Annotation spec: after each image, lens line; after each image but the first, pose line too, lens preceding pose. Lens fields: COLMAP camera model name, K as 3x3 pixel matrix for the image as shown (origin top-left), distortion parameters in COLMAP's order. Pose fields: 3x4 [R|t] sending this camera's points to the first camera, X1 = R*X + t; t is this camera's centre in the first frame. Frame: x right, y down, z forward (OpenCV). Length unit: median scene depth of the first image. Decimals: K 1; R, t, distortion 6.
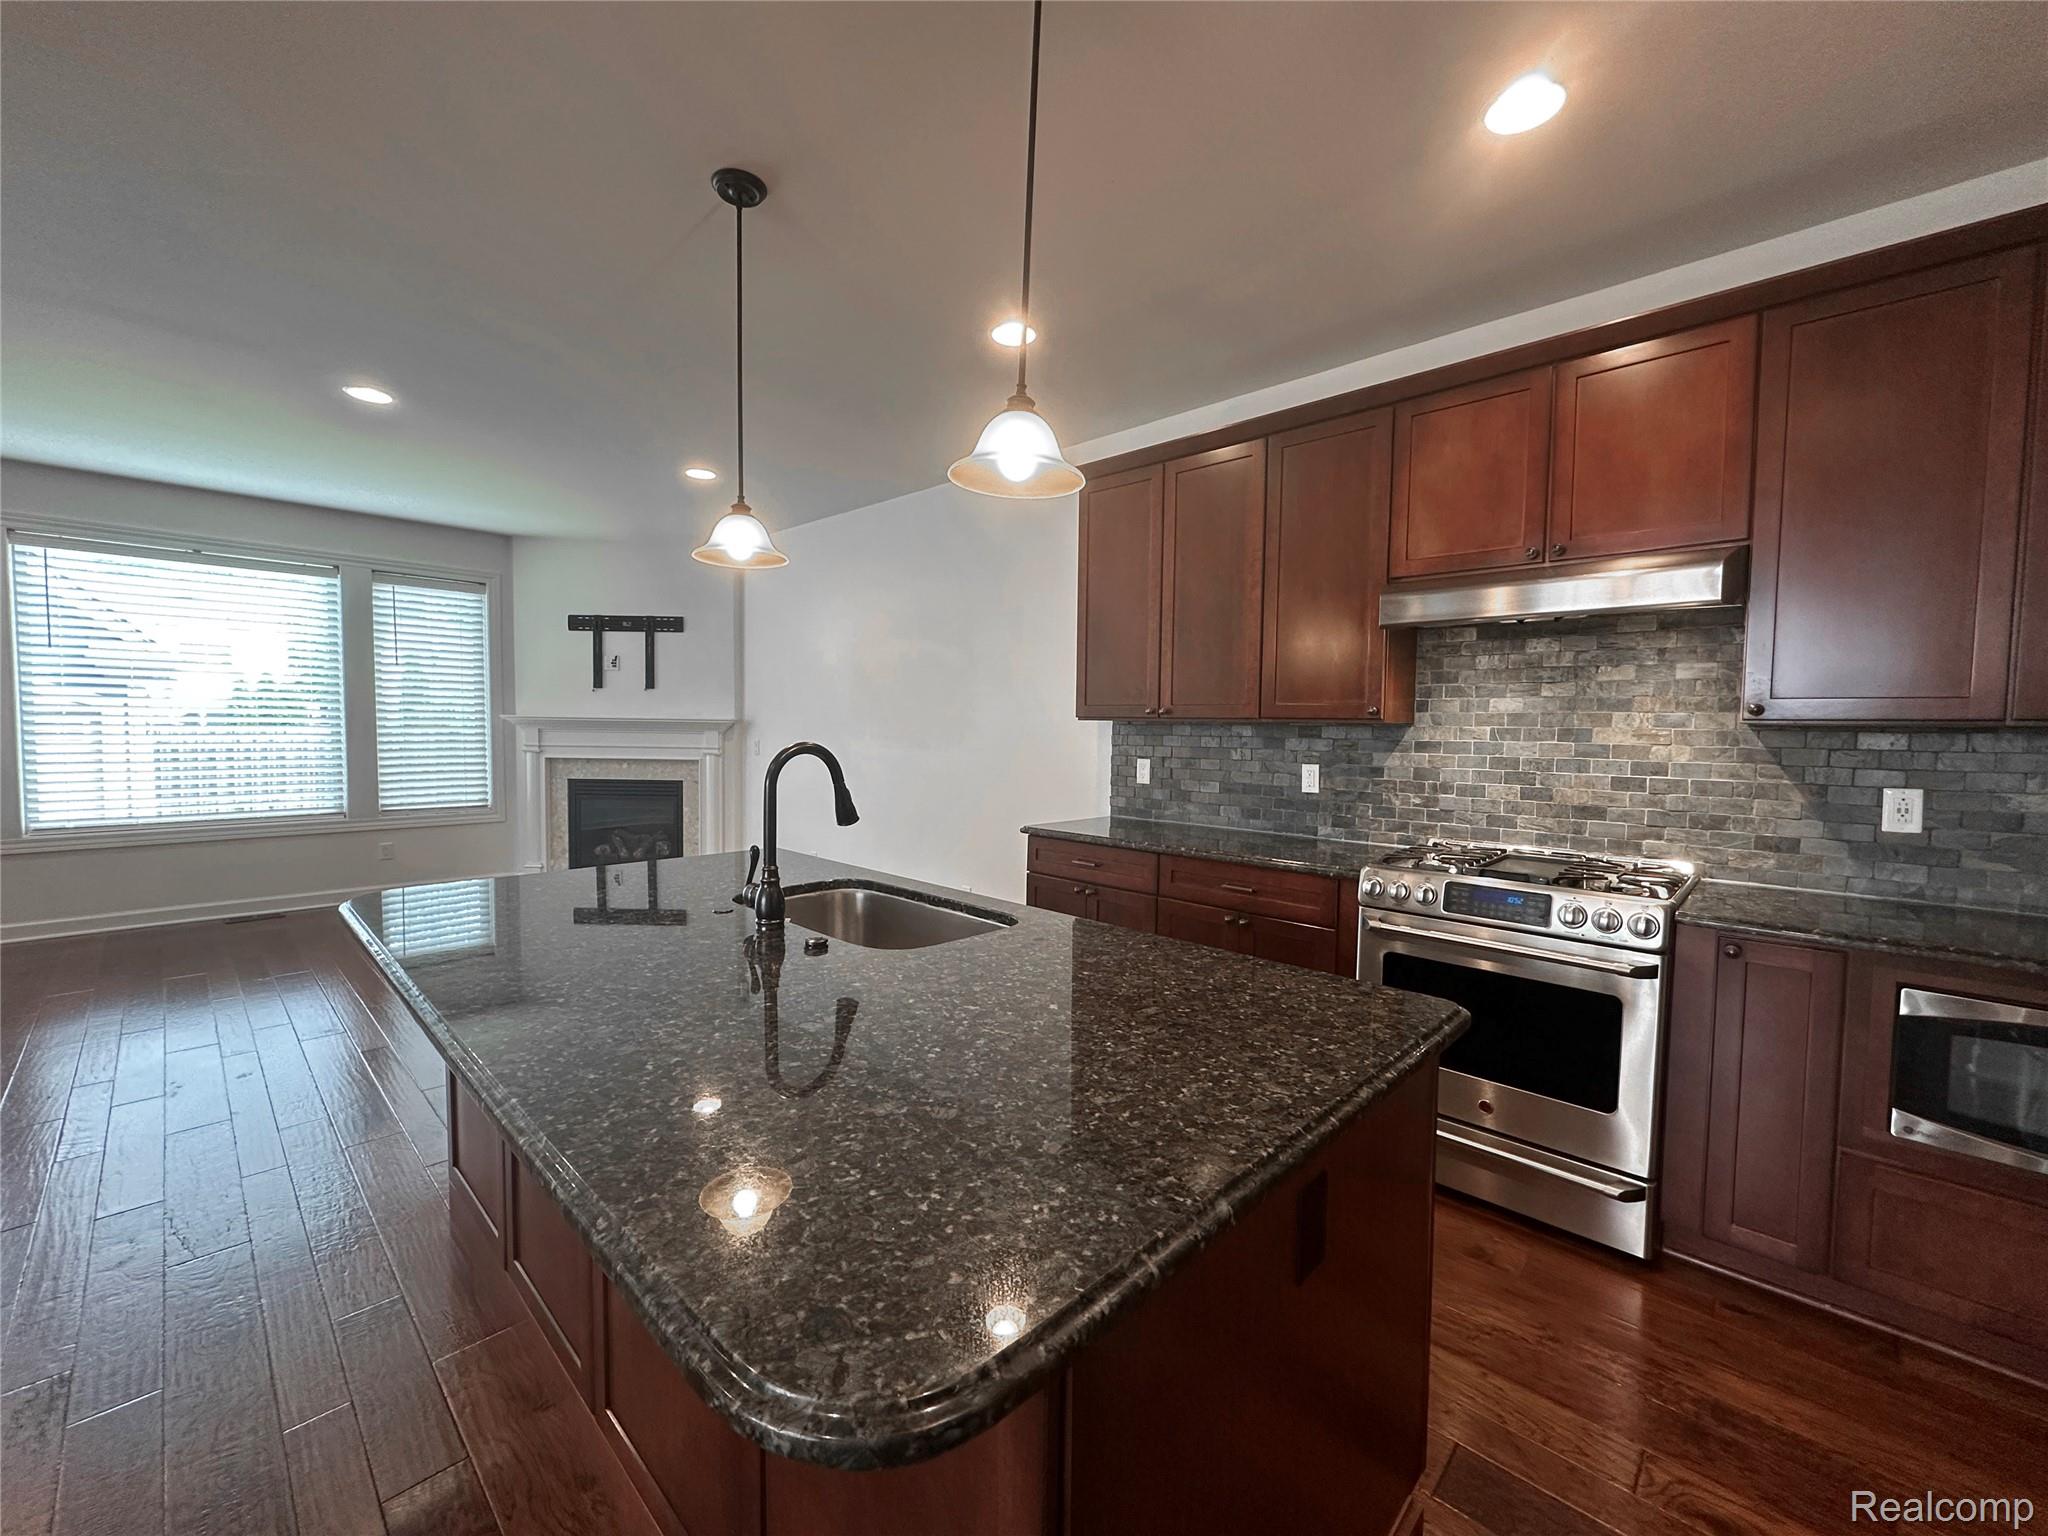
lens RADIAL K [[820.1, 0, 1022.4], [0, 820.1, 766.6], [0, 0, 1]] dist [-0.001526, 0.000442]
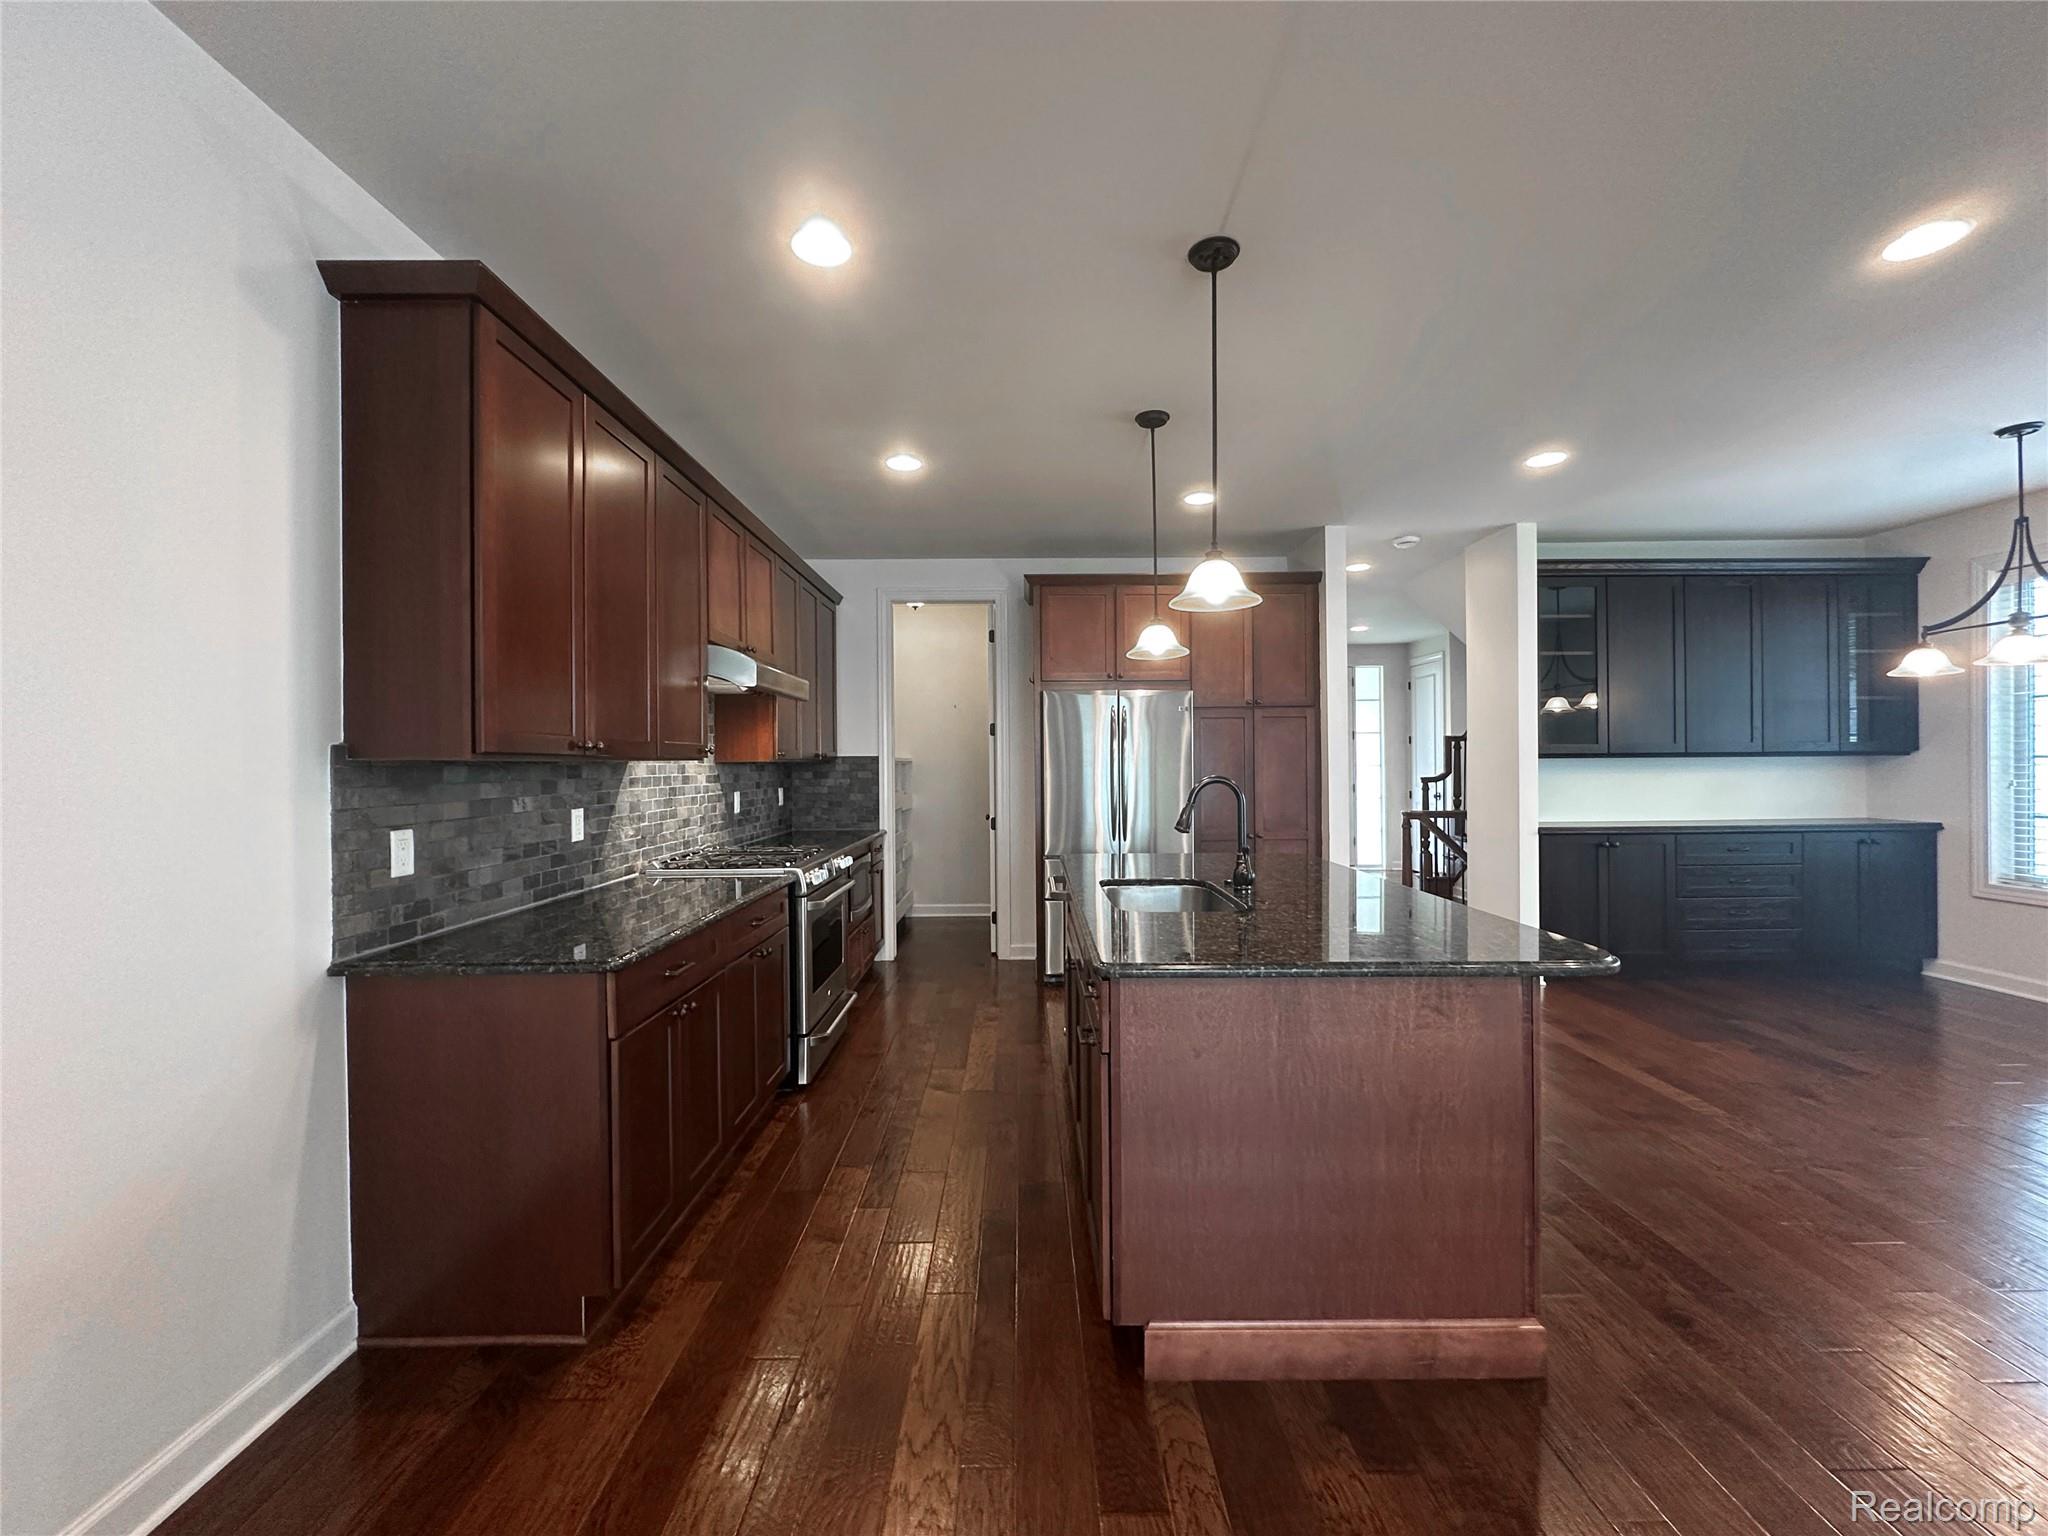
lens RADIAL K [[820.1, 0, 1022.4], [0, 820.1, 766.6], [0, 0, 1]] dist [-0.001526, 0.000442]
pose [[-0.690574, -0.012528, 0.723153, -0.678858], [0.030750, 0.998437, 0.046661, -0.082551], [-0.722608, 0.054460, -0.689109, 1.395064]]
